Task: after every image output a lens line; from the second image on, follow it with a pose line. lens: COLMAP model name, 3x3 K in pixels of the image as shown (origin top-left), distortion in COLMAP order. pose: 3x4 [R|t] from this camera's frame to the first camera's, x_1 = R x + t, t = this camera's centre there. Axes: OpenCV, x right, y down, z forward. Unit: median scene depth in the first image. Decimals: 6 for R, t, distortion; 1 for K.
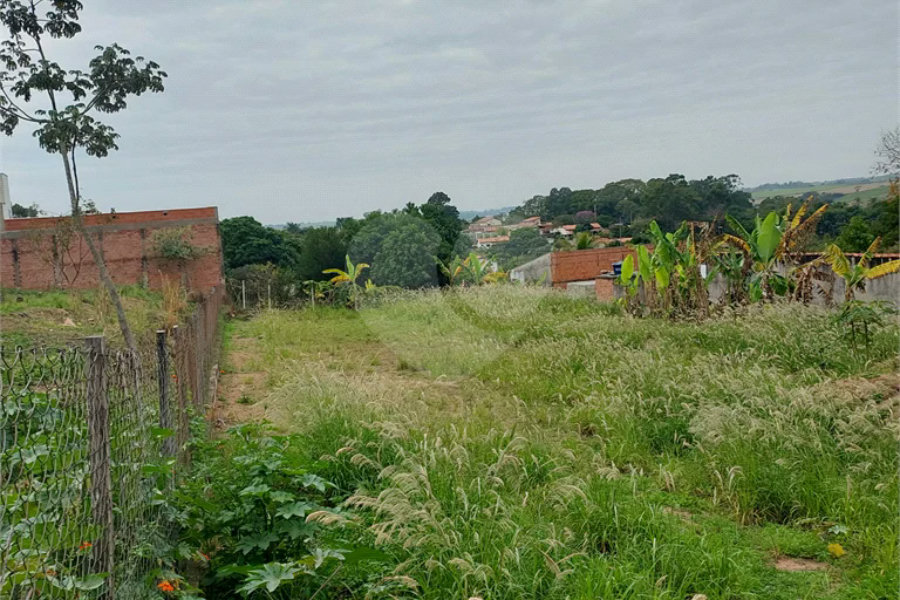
lens RADIAL K [[872.5, 0, 434.8], [0, 872.5, 302.0], [0, 0, 1]] dist [0.128668, -0.205136]
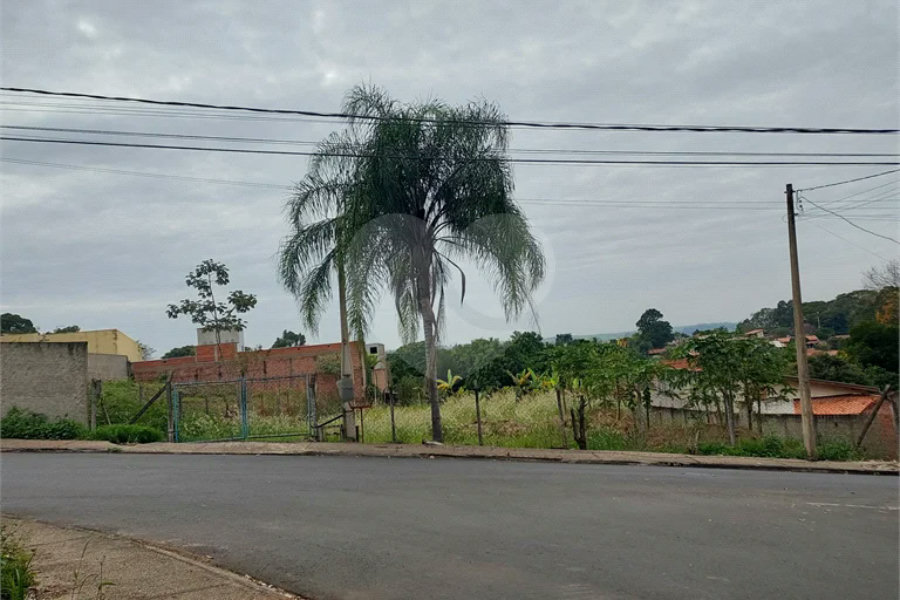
lens RADIAL K [[869.2, 0, 450.8], [0, 869.2, 324.3], [0, 0, 1]] dist [0.132597, -0.224143]
pose [[0.961594, -0.022359, -0.273562, 0.380161], [-0.006197, 0.994654, -0.103078, 0.025168], [0.274404, 0.100815, 0.956315, -0.507320]]
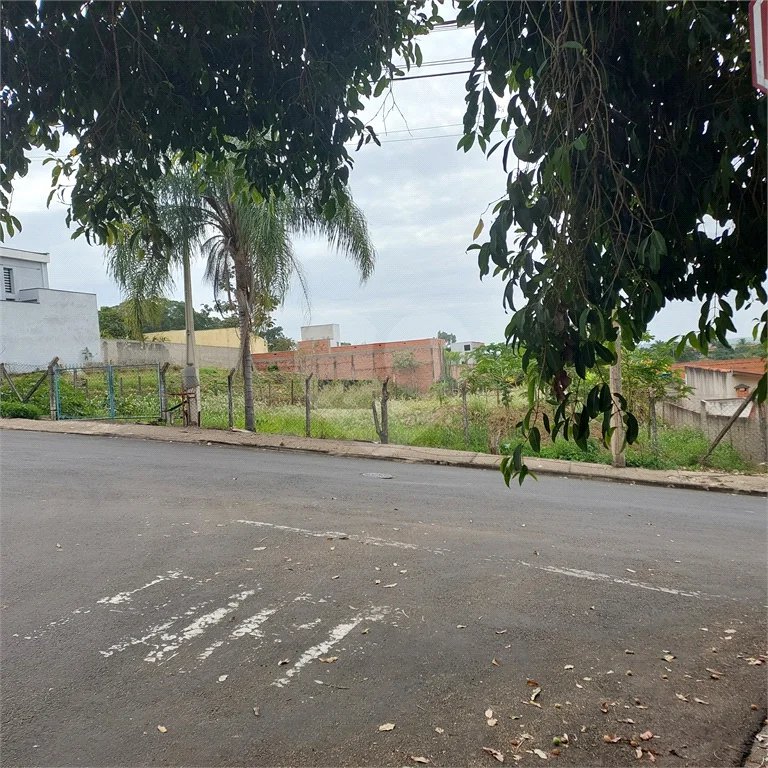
lens RADIAL K [[736.9, 0, 382.4], [0, 736.9, 396.3], [0, 0, 1]] dist [0.118223, -0.154640]
pose [[0.833536, 0.030809, -0.551605, 0.558295], [-0.038916, 0.999238, -0.002995, 0.018756], [0.551092, 0.023963, 0.834100, -0.330091]]
